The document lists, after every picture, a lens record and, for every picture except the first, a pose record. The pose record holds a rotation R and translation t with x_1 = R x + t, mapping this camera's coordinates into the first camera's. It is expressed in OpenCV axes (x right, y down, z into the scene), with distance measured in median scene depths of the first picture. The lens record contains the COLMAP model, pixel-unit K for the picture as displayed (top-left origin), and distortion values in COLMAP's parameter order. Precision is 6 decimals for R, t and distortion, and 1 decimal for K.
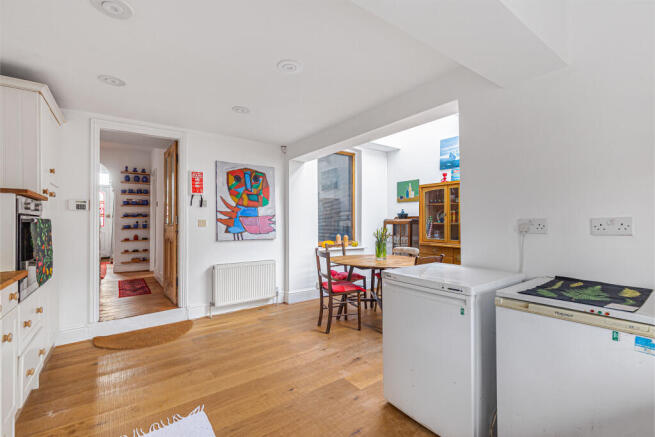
lens RADIAL K [[290.5, 0, 329.4], [0, 290.5, 221.7], [0, 0, 1]] dist [-0.001674, -0.000227]
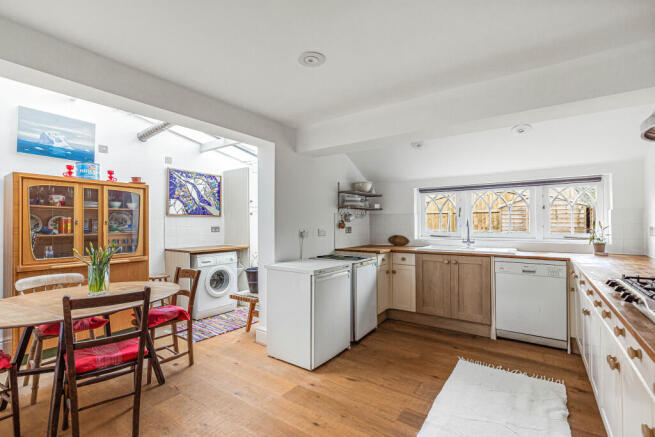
lens RADIAL K [[290.5, 0, 329.4], [0, 290.5, 221.7], [0, 0, 1]] dist [-0.001674, -0.000227]
pose [[-0.311627, 0.017214, 0.950049, -0.499723], [-0.001513, 0.999826, -0.018612, -0.013713], [-0.950203, -0.007238, -0.311546, 0.615900]]
